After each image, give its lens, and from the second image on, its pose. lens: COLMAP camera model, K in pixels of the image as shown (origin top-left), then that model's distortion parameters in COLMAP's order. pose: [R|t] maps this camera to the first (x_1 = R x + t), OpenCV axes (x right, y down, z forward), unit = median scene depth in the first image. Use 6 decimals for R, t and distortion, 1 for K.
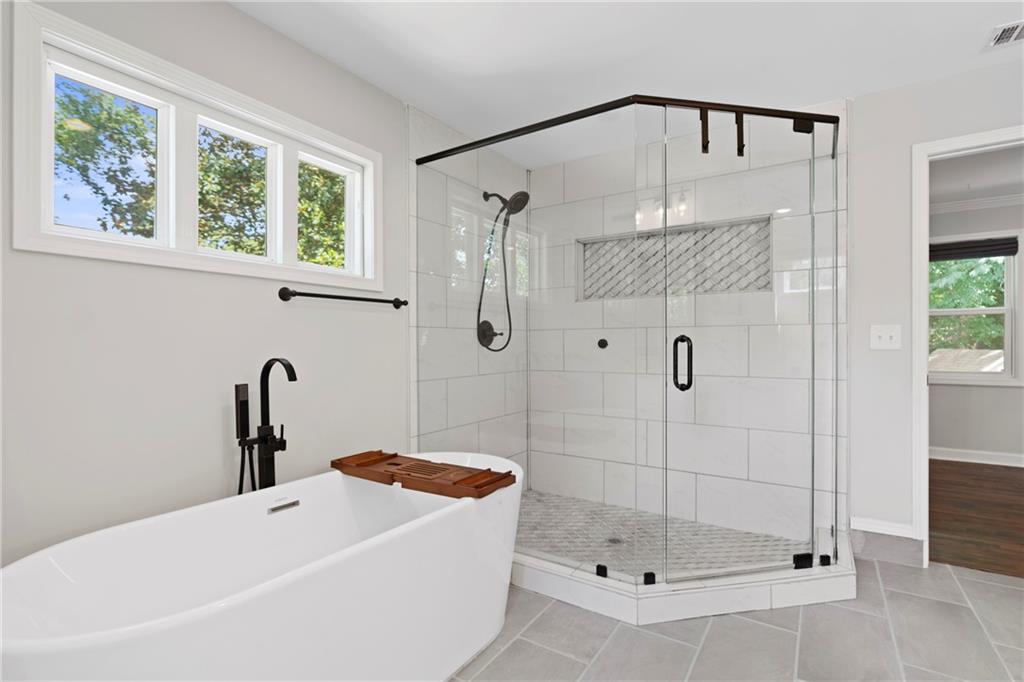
lens RADIAL K [[473.6, 0, 517.3], [0, 473.6, 345.4], [0, 0, 1]] dist [-0.010016, 0.002329]
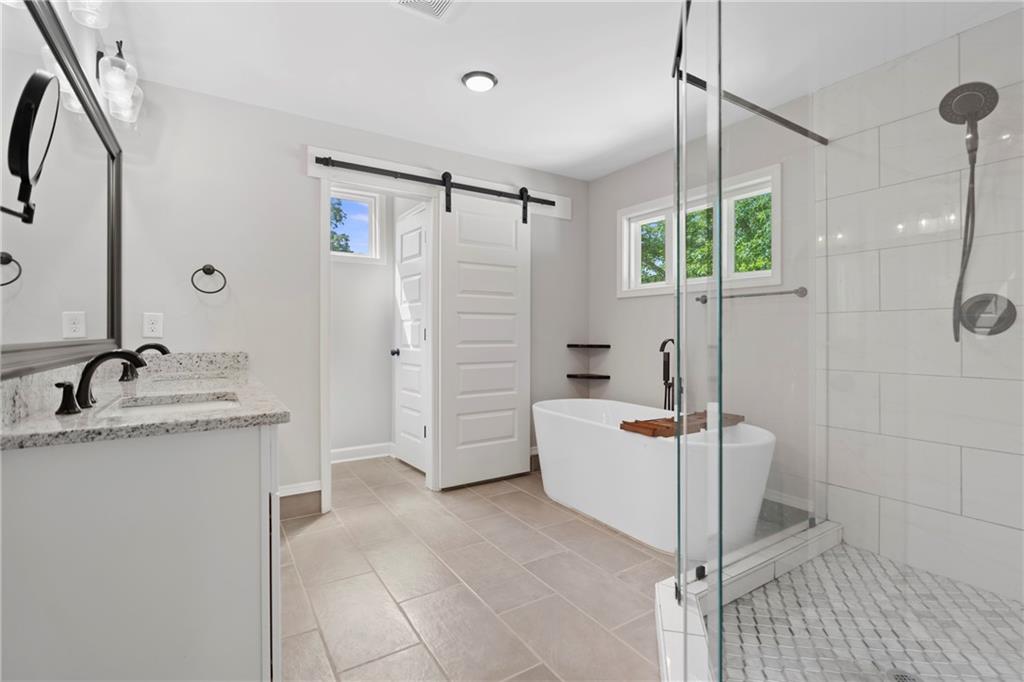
lens RADIAL K [[473.6, 0, 515.9], [0, 473.6, 335.1], [0, 0, 1]] dist [-0.010016, 0.002329]
pose [[-0.413067, 0.004921, -0.910687, 0.972957], [-0.004629, 0.999961, 0.007503, 0.001052], [0.910689, 0.007315, -0.413029, 0.864520]]
